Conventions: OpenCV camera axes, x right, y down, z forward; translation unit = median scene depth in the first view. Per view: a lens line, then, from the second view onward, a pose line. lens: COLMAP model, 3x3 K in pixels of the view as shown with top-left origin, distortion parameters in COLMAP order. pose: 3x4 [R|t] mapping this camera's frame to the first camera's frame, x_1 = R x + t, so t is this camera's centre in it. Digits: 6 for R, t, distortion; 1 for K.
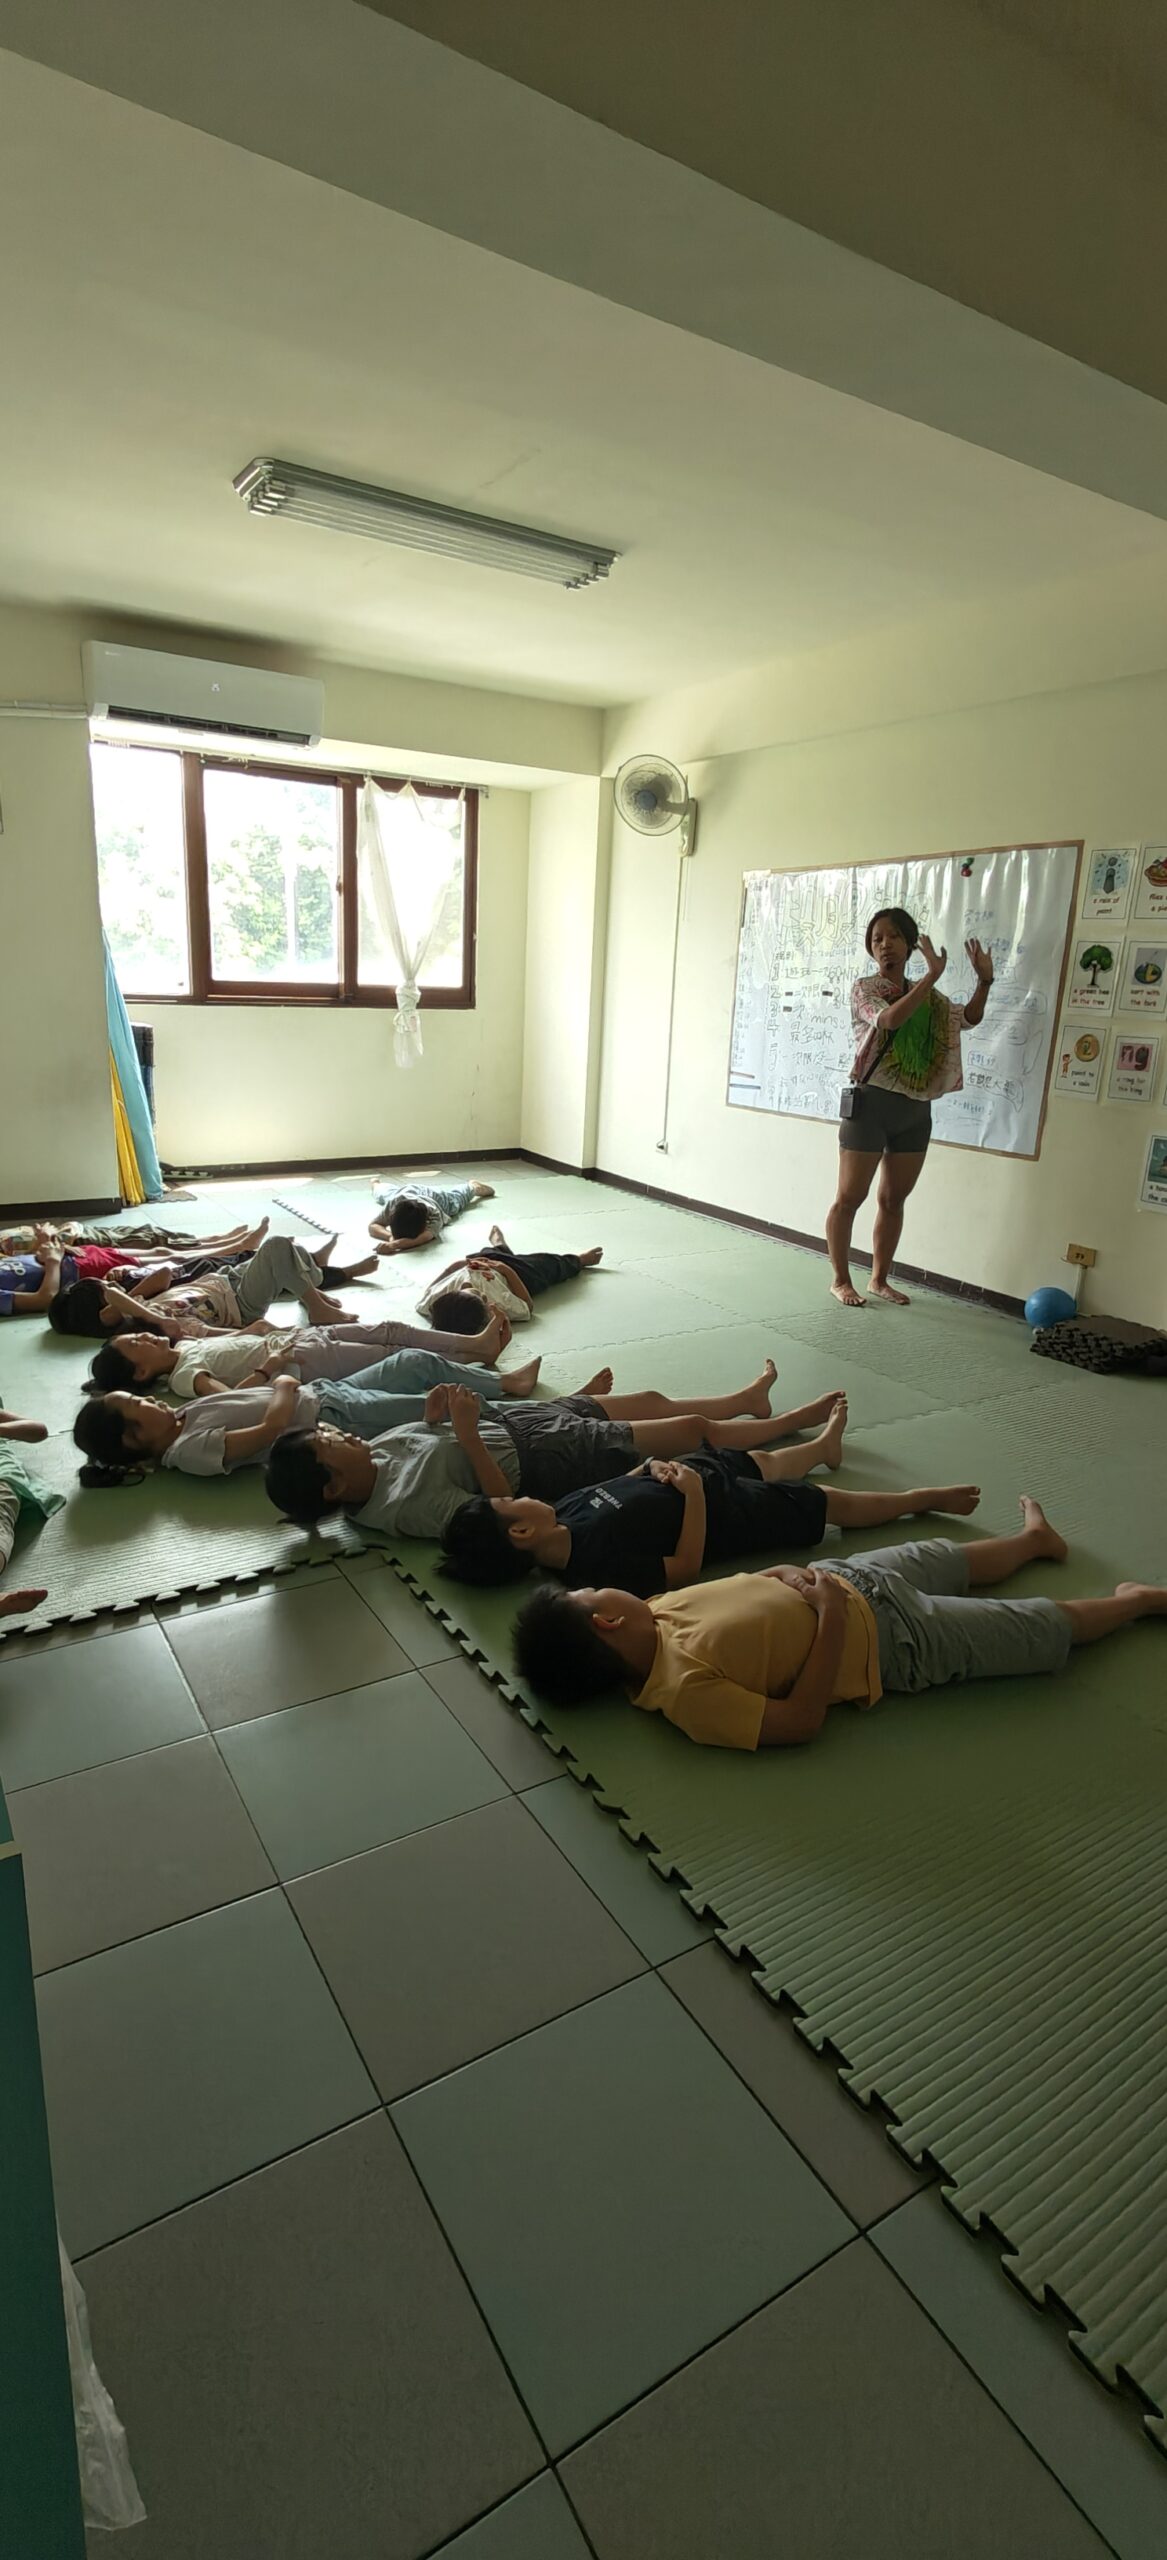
lens RADIAL K [[1128.6, 0, 578.0], [0, 1128.6, 1275.5], [0, 0, 1]] dist [-0.001797, -0.000305]
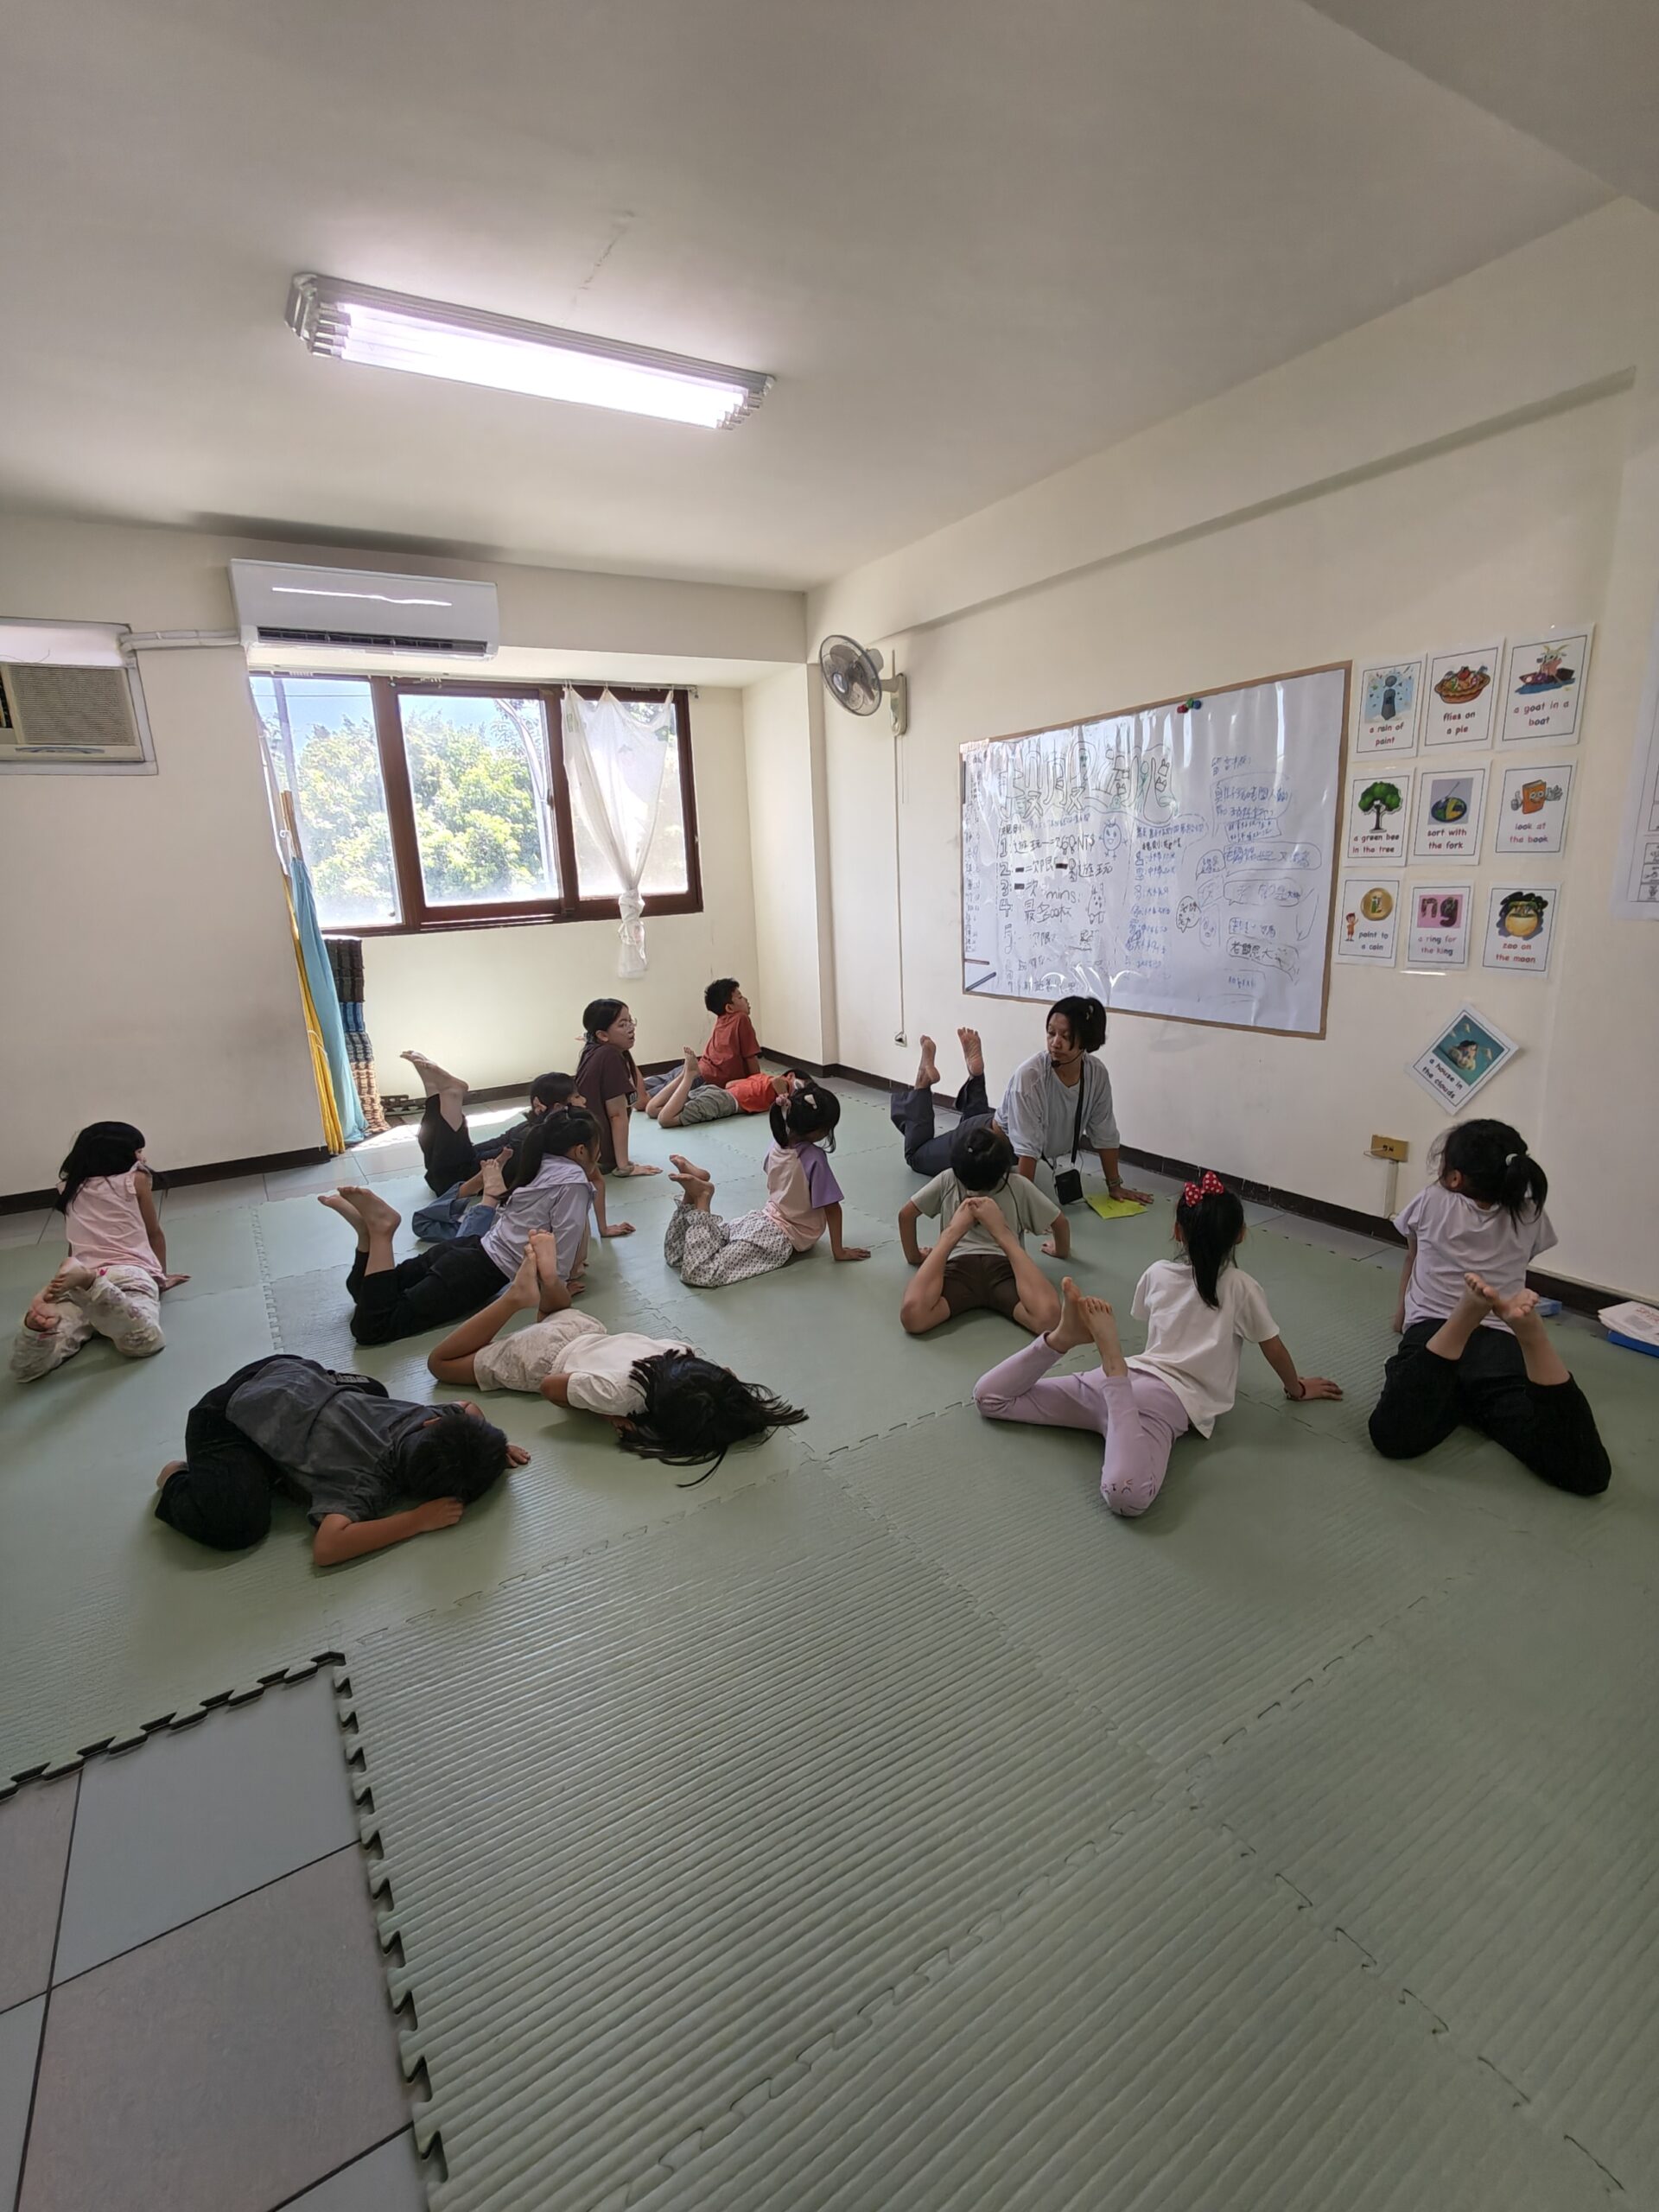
lens RADIAL K [[998.4, 0, 829.5], [0, 998.4, 1106.0], [0, 0, 1]] dist [-0.003652, -0.000208]
pose [[0.996348, -0.080314, -0.028976, 0.042964], [0.079564, 0.996486, -0.026183, -0.051782], [0.030977, 0.023782, 0.999237, 0.197575]]
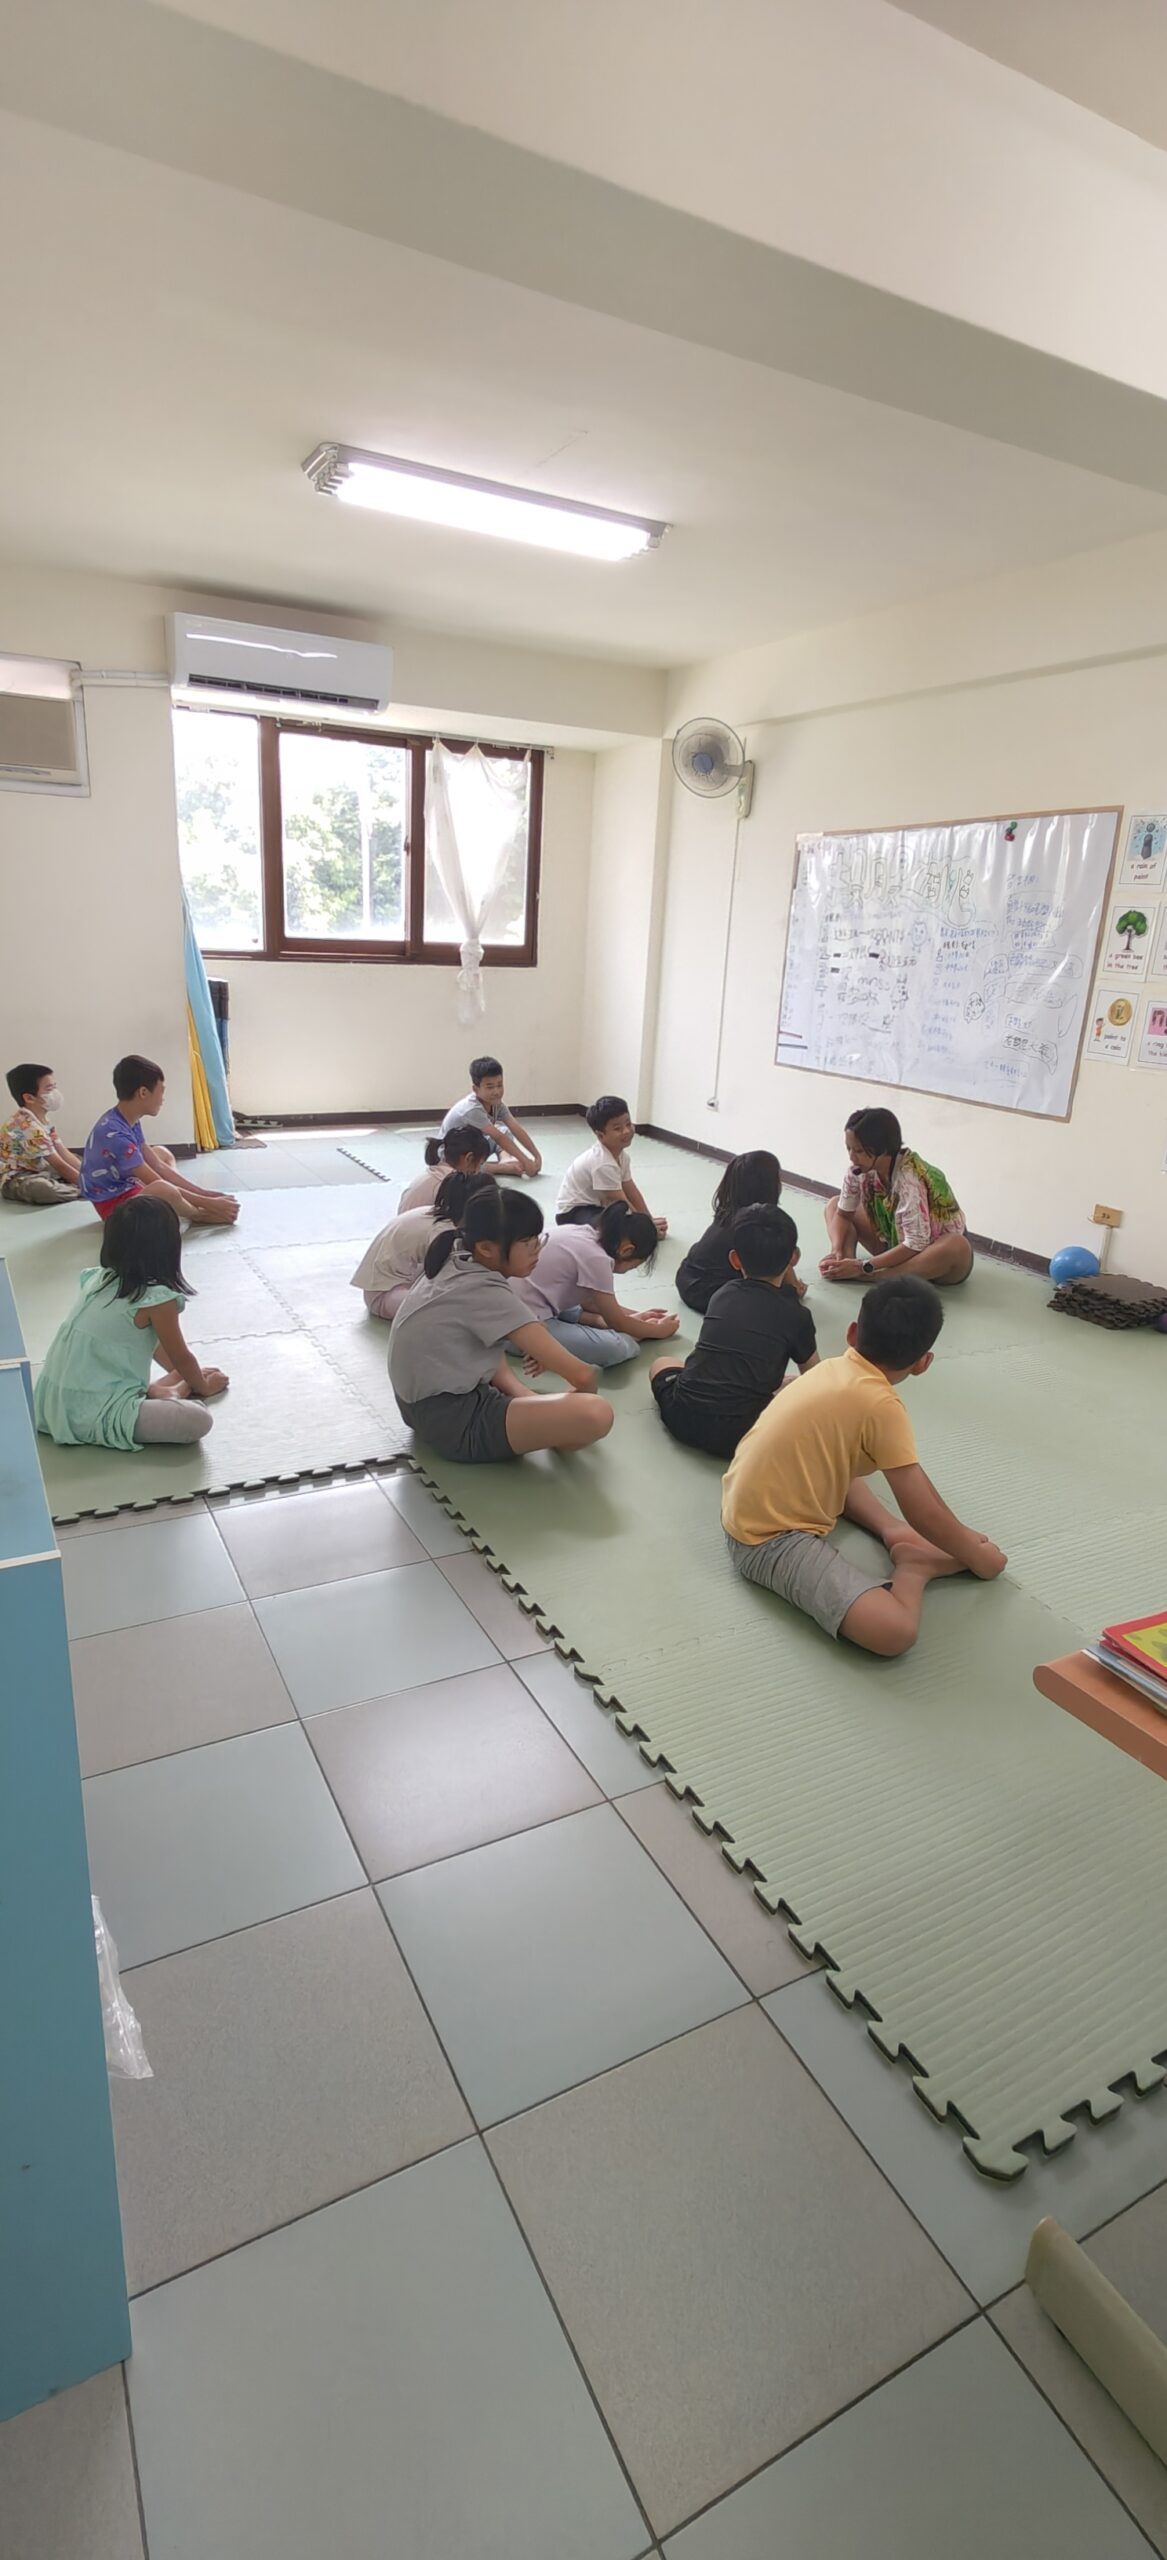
lens RADIAL K [[1125.3, 0, 579.9], [0, 1125.3, 1272.1], [0, 0, 1]] dist [-0.001898, 0.000108]
pose [[0.997754, 0.026115, -0.061691, 0.026552], [-0.024064, 0.999140, 0.033752, 0.008249], [0.062520, -0.032192, 0.997524, -0.041327]]
